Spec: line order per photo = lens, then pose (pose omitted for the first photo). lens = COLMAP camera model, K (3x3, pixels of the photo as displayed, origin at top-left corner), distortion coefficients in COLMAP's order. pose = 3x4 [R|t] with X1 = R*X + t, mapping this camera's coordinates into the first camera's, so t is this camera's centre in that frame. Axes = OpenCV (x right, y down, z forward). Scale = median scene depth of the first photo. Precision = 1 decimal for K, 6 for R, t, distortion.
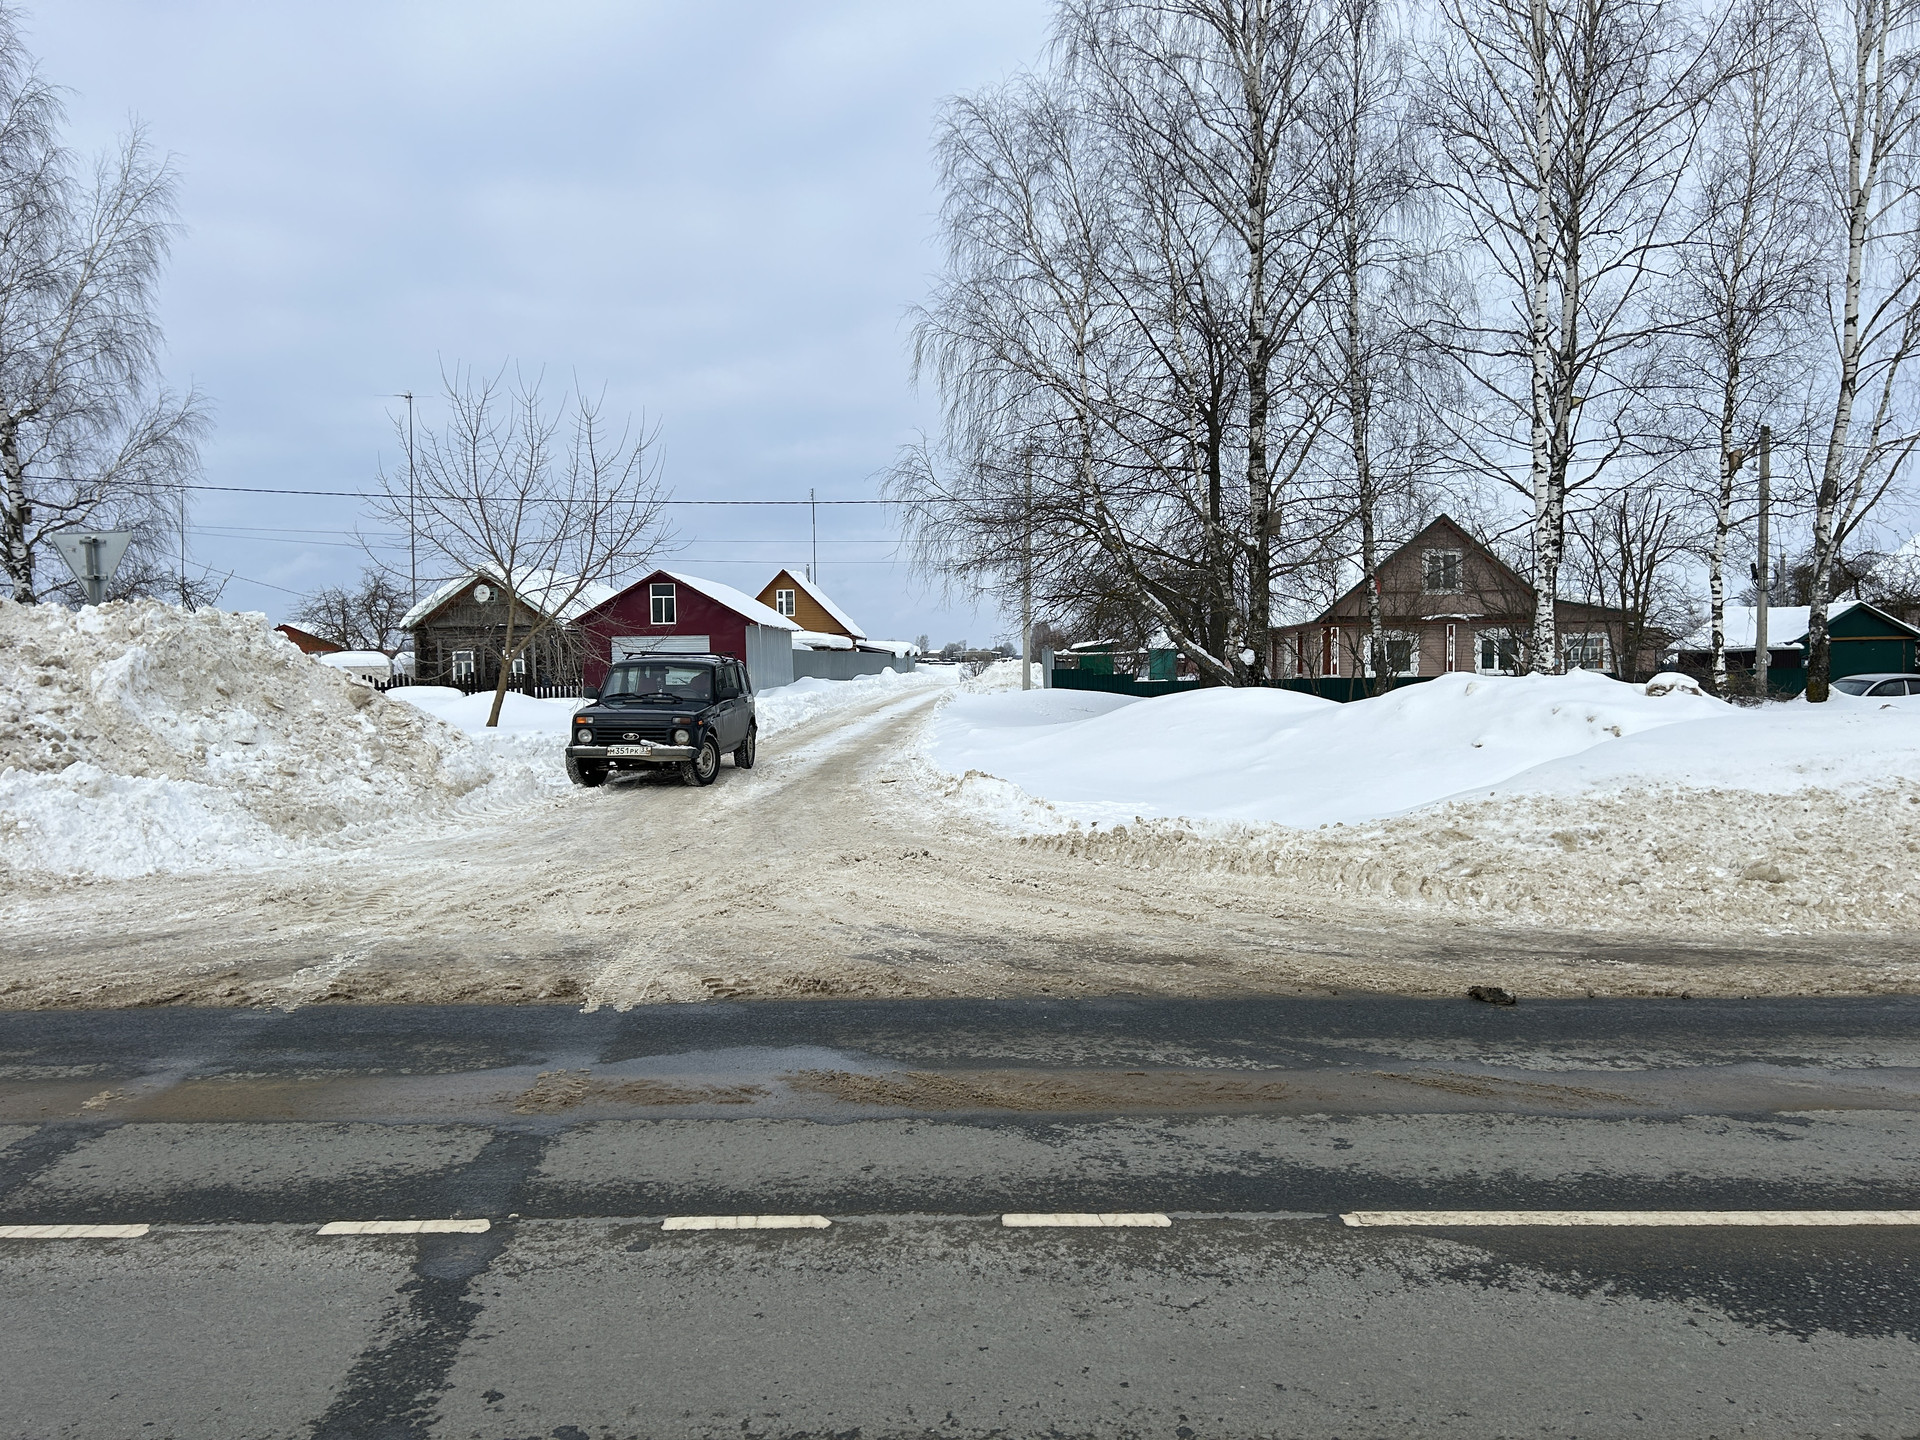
lens RADIAL K [[1454.8, 0, 960.5], [0, 1454.8, 698.1], [0, 0, 1]] dist [0.031344, -0.001875]
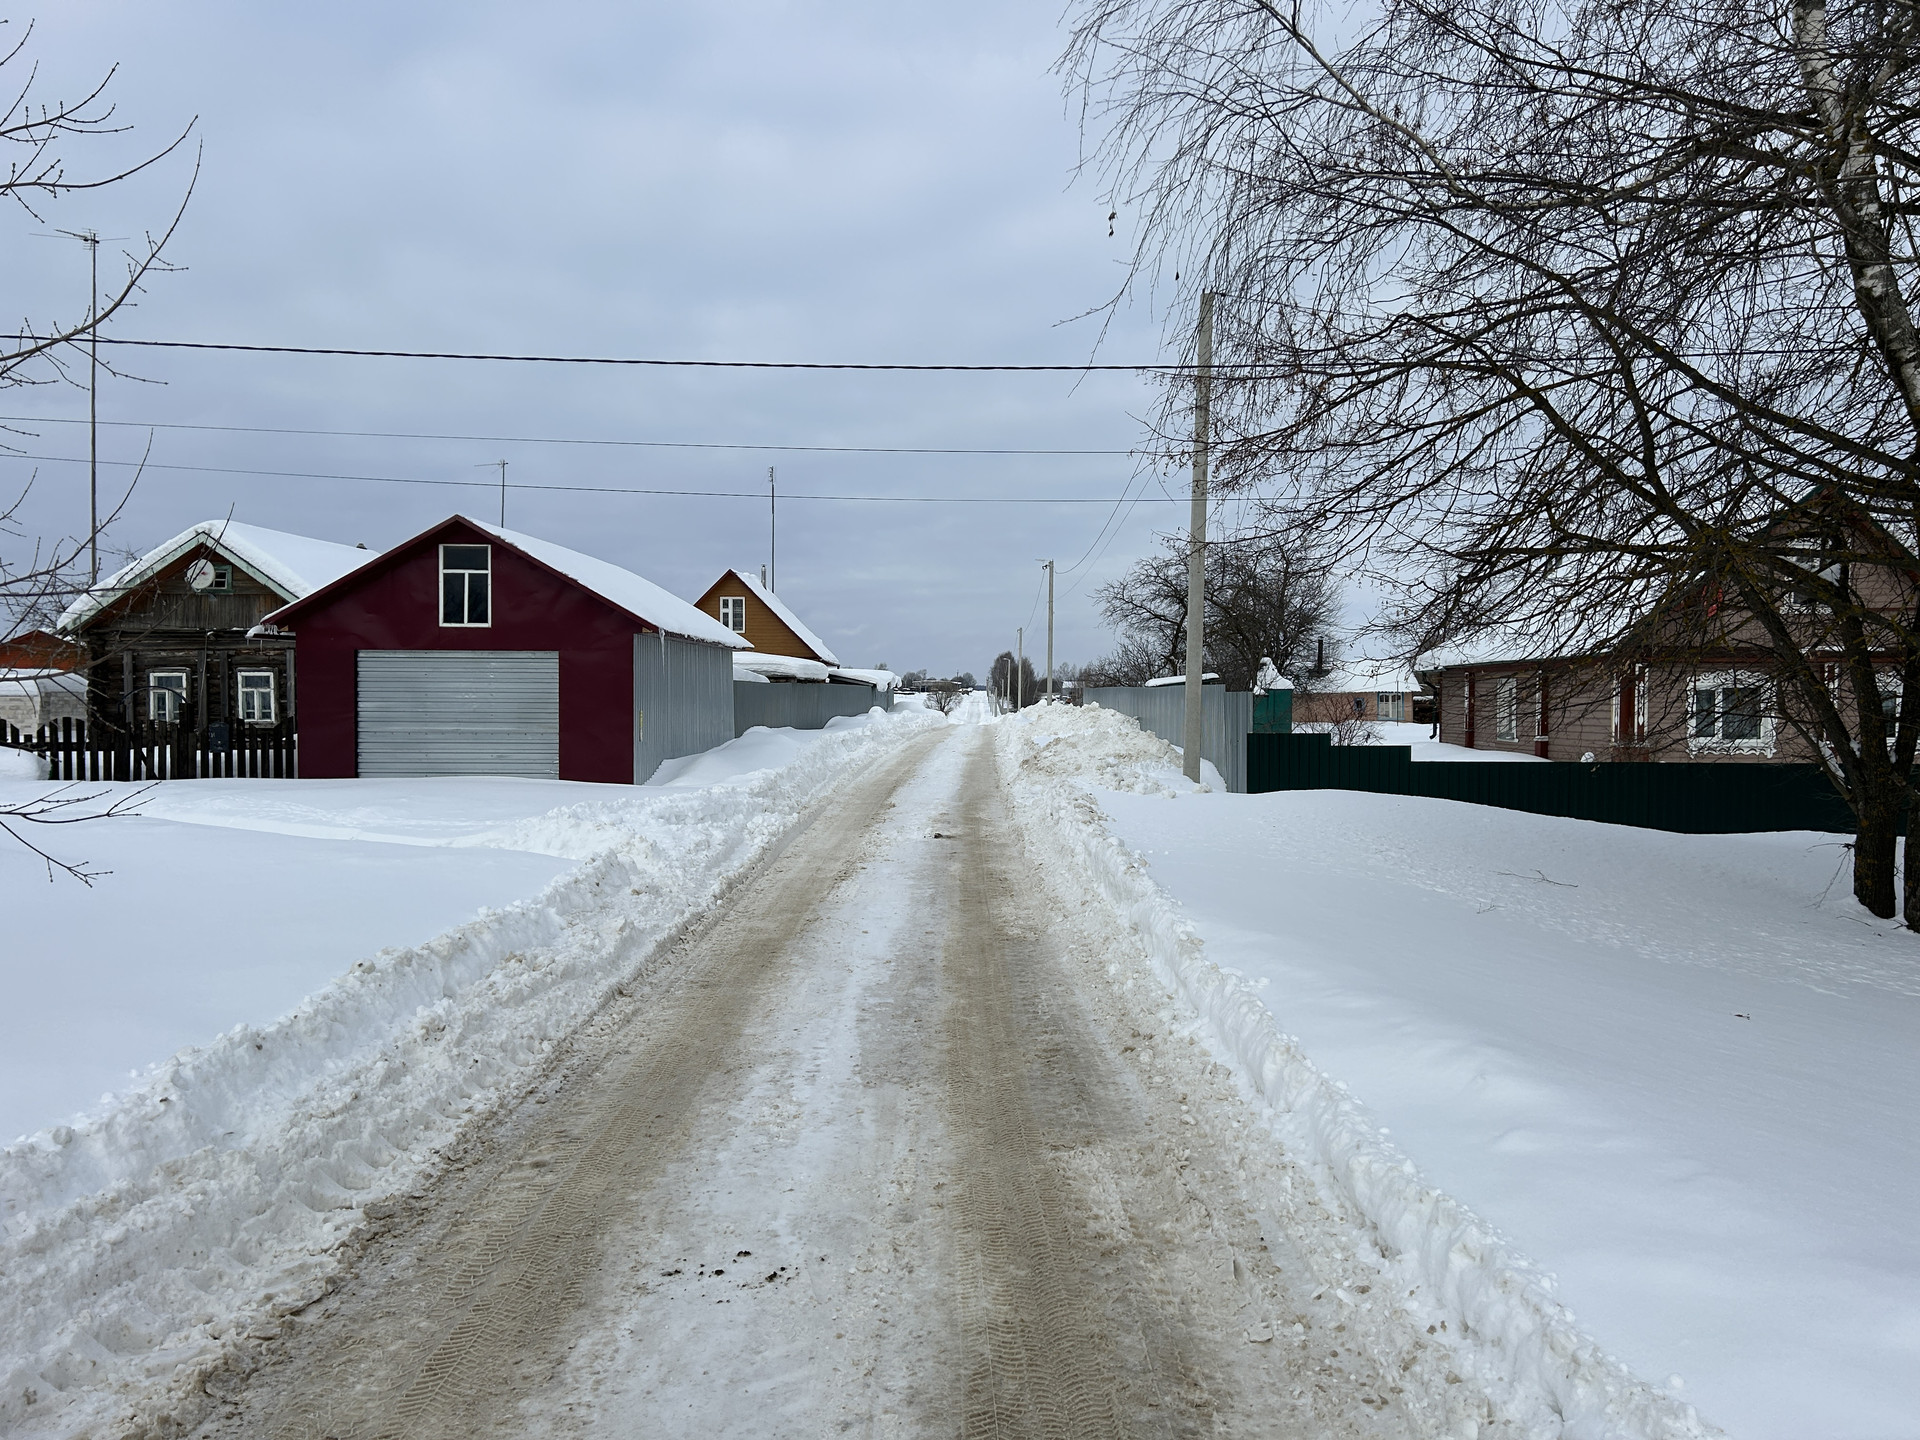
lens RADIAL K [[1454.8, 0, 960.5], [0, 1454.8, 698.1], [0, 0, 1]] dist [0.031344, -0.001875]
pose [[0.999303, 0.020361, 0.031302, -0.041582], [-0.019724, 0.999595, -0.020537, -0.015971], [-0.031708, 0.019905, 0.999299, 0.402314]]
